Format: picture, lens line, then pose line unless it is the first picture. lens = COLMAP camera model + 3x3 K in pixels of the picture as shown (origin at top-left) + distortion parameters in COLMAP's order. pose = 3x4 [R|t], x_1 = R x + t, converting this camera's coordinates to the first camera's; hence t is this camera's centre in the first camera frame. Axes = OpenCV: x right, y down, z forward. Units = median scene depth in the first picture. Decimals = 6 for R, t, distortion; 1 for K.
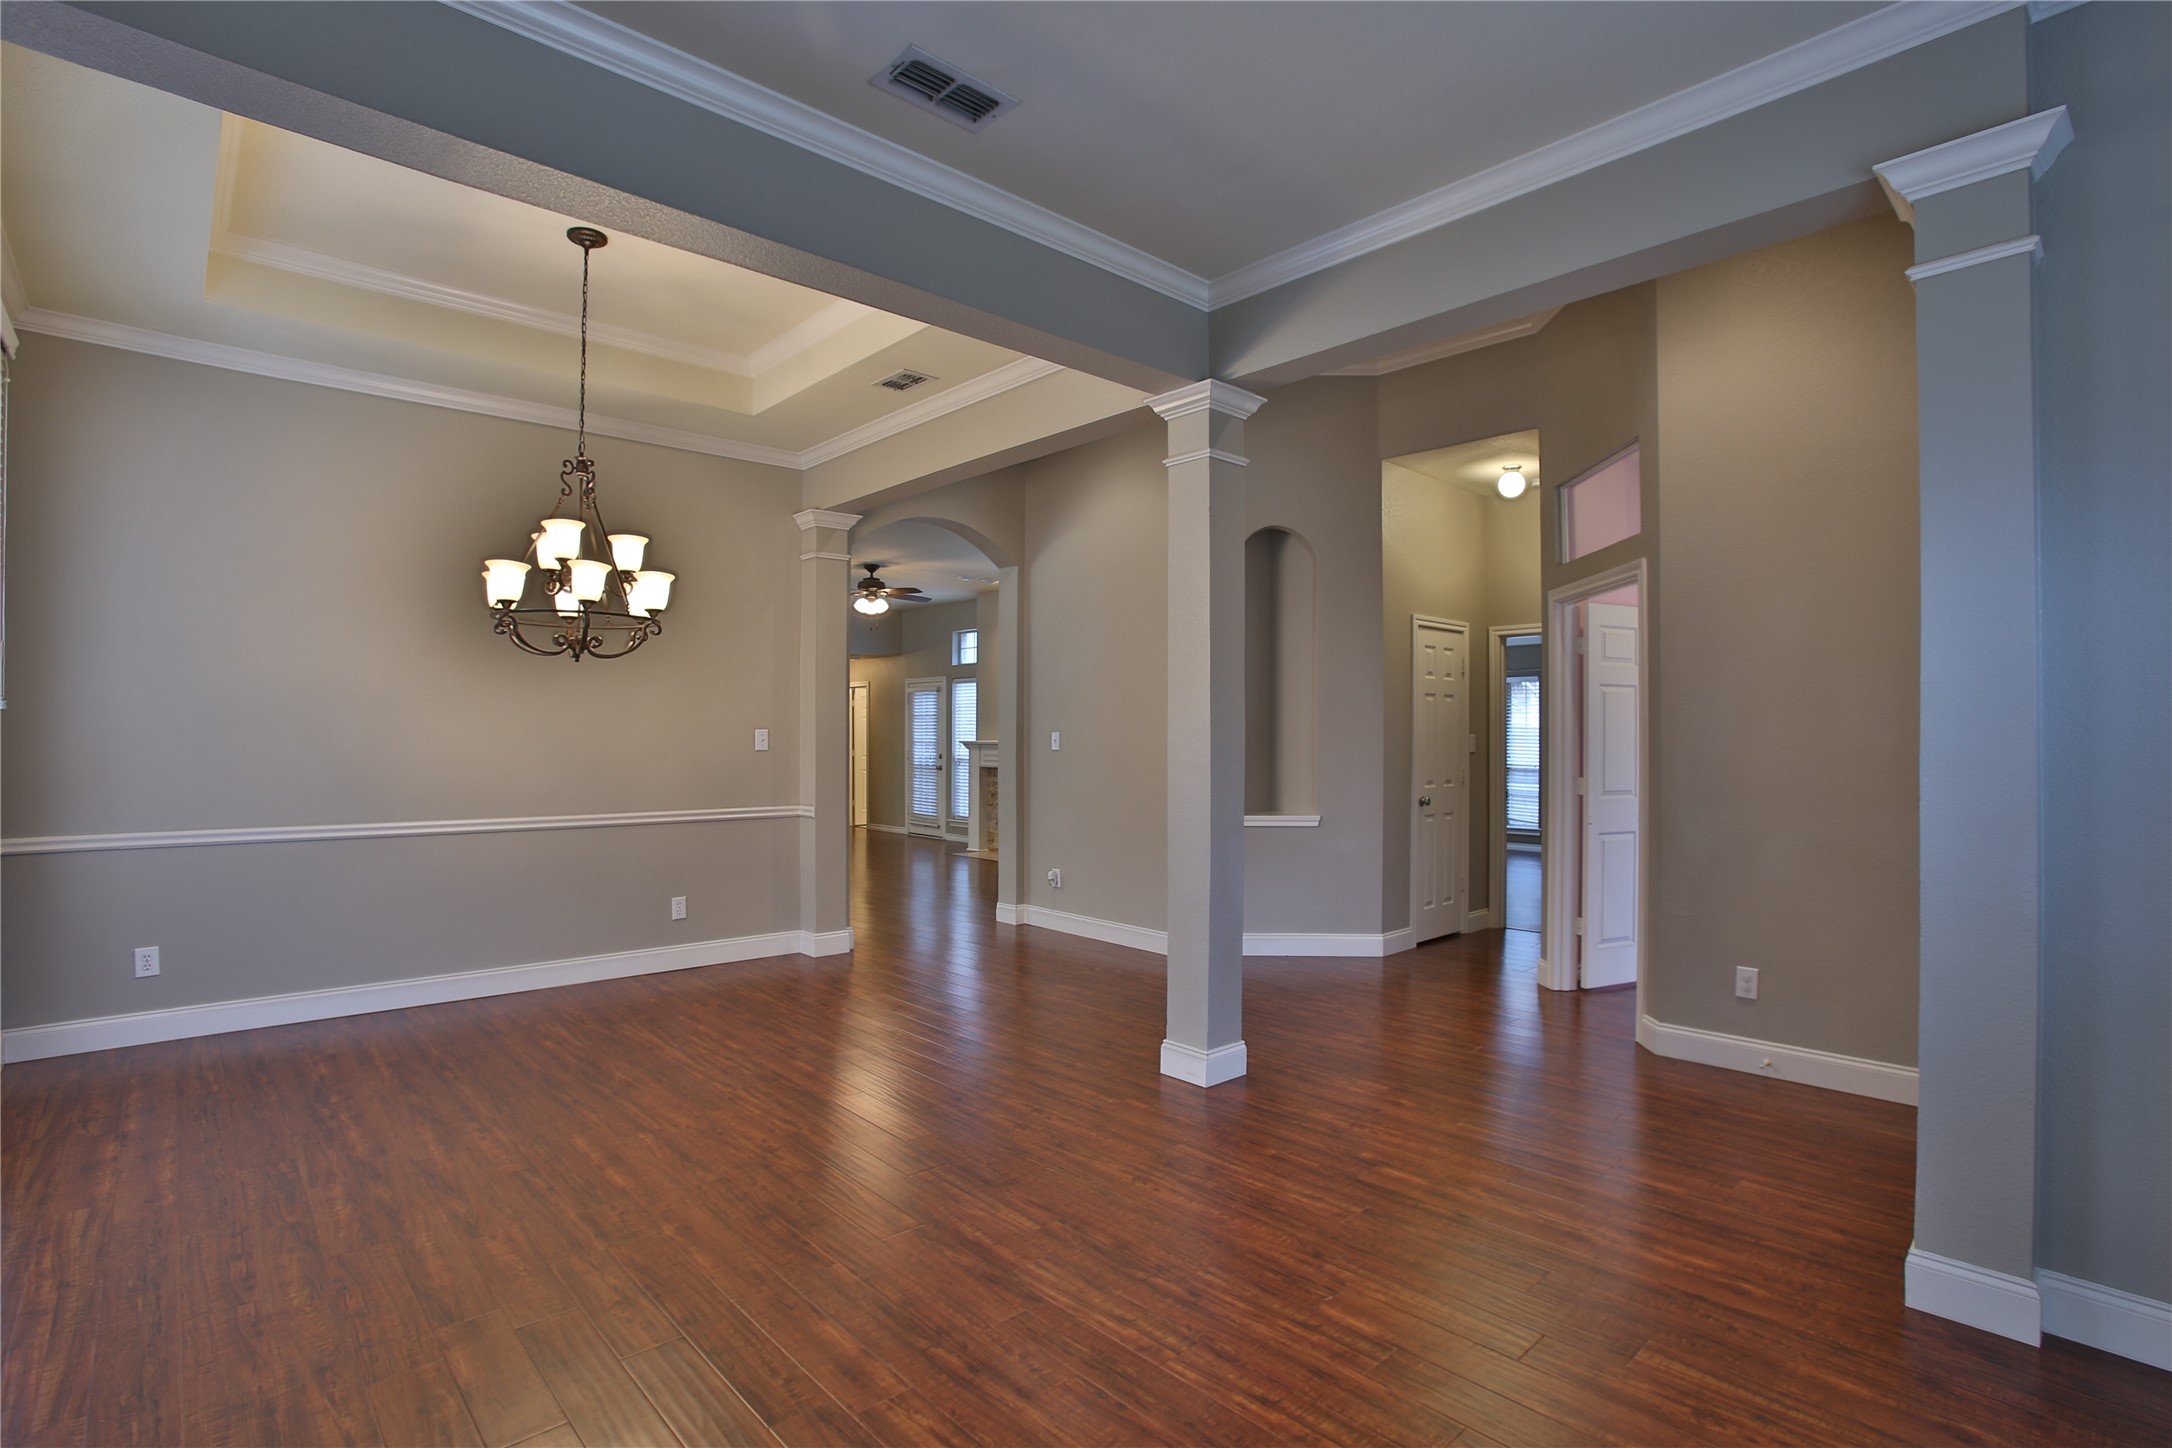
lens RADIAL K [[1045.9, 0, 1091.5], [0, 1045.9, 720.2], [0, 0, 1]] dist [-0.074658, 0.030294]
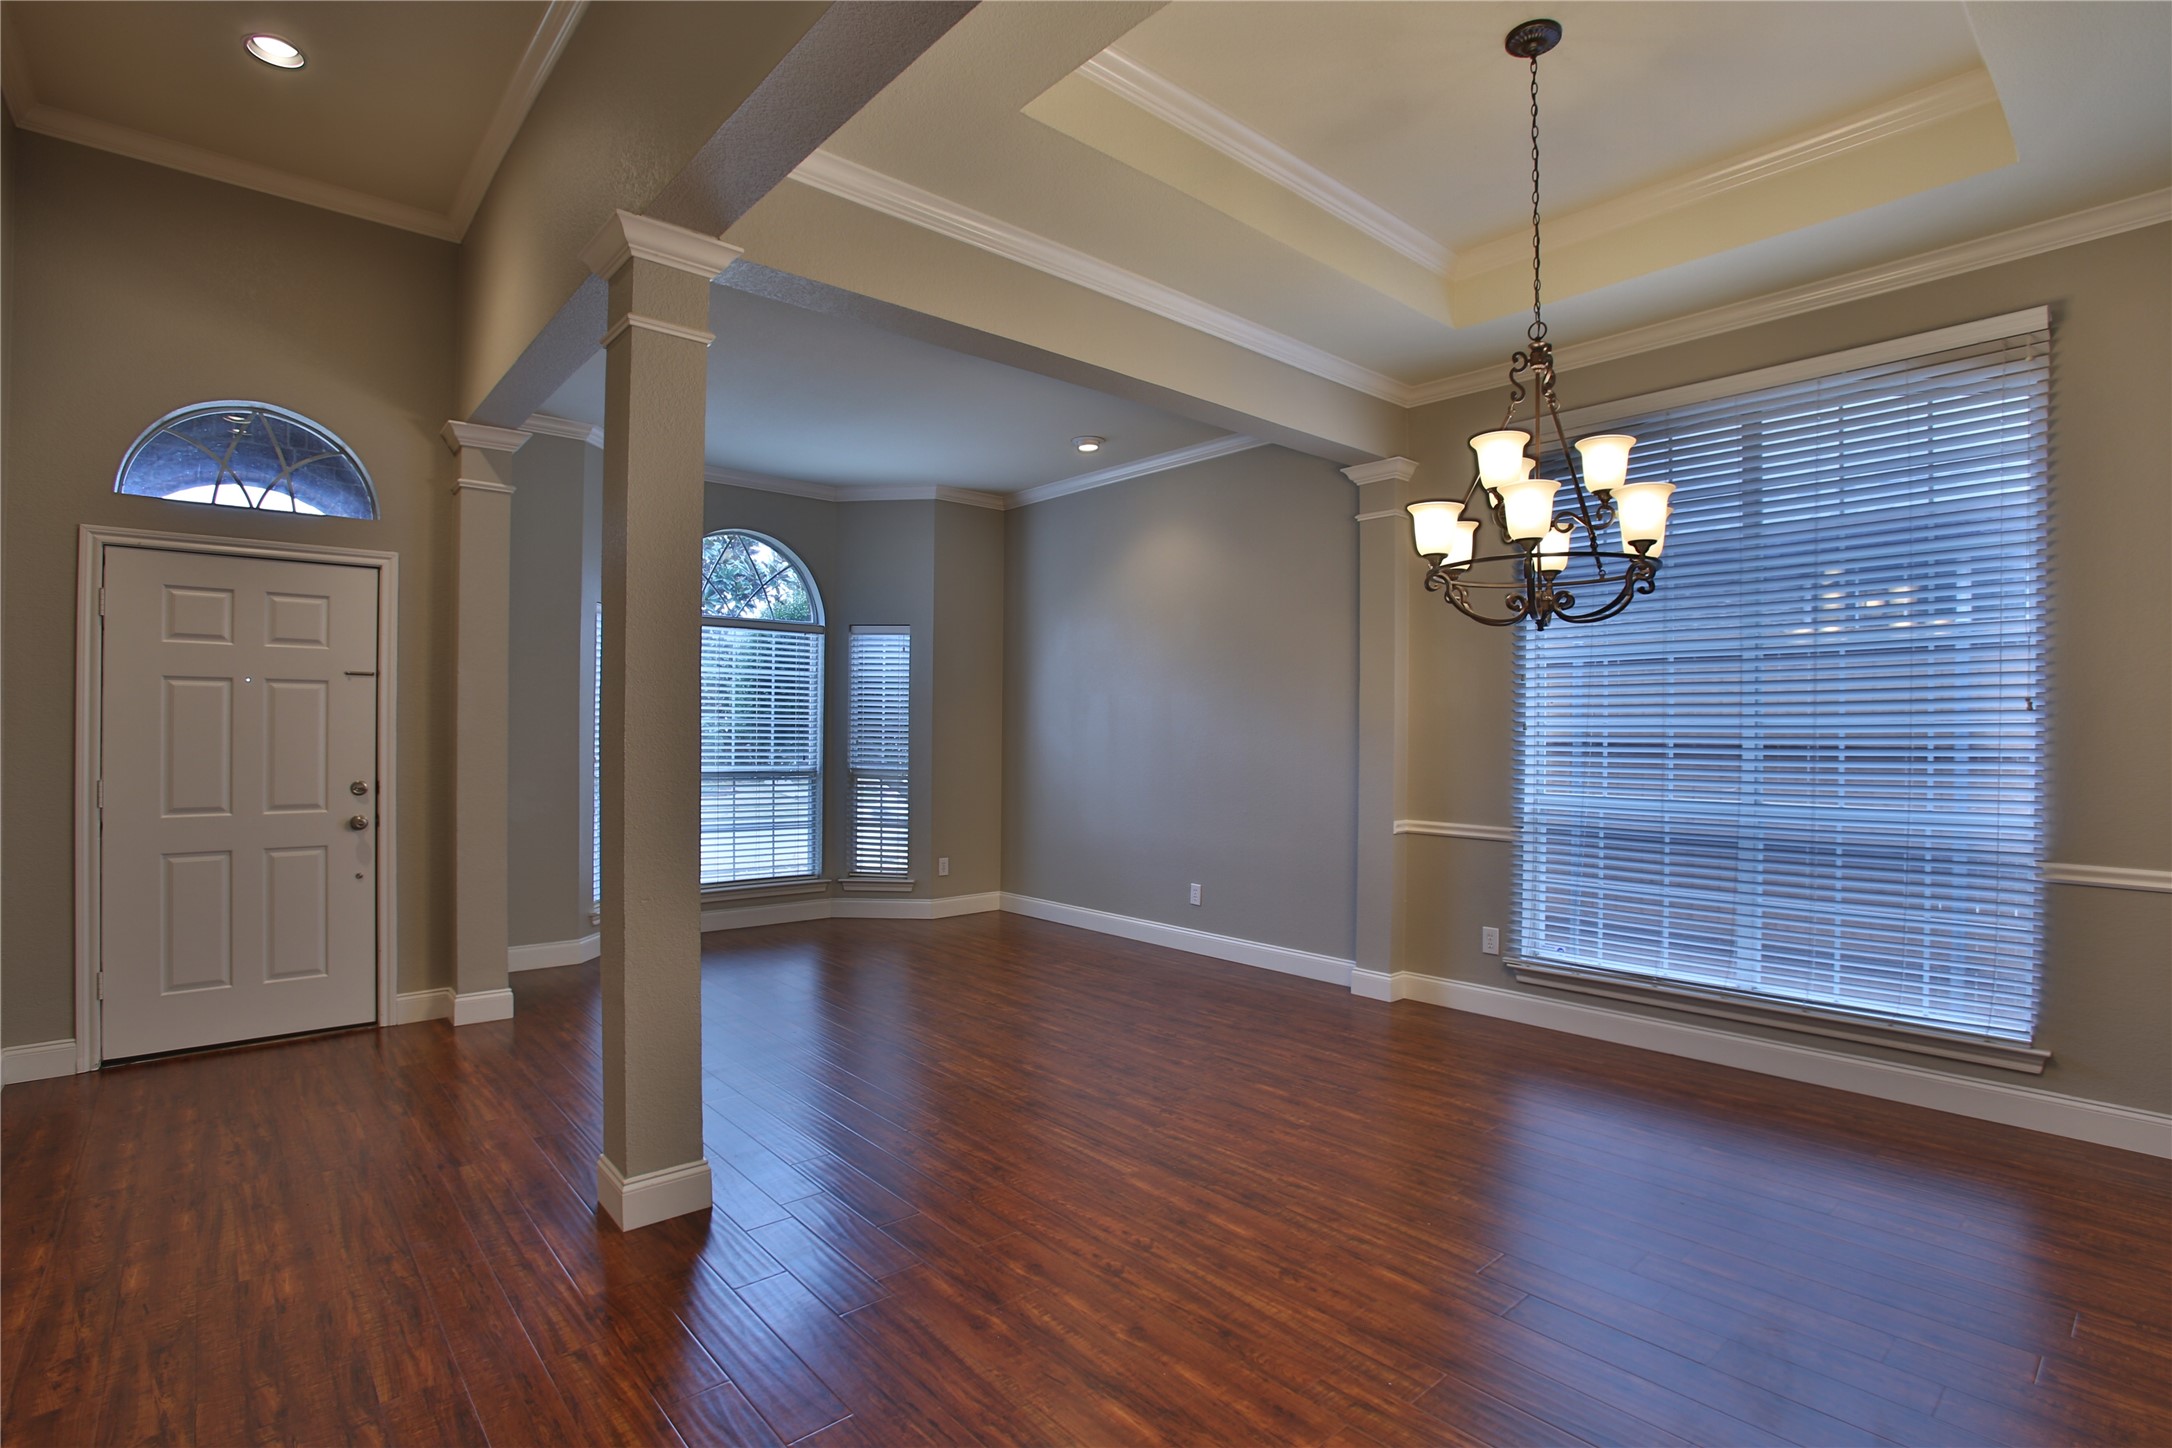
lens RADIAL K [[1041.7, 0, 1088.6], [0, 1041.7, 729.7], [0, 0, 1]] dist [-0.078038, 0.029267]
pose [[-0.999715, -0.007663, 0.022615, -0.220678], [-0.008058, 0.999816, -0.017435, 0.029461], [-0.022477, -0.017612, -0.999592, 1.848358]]
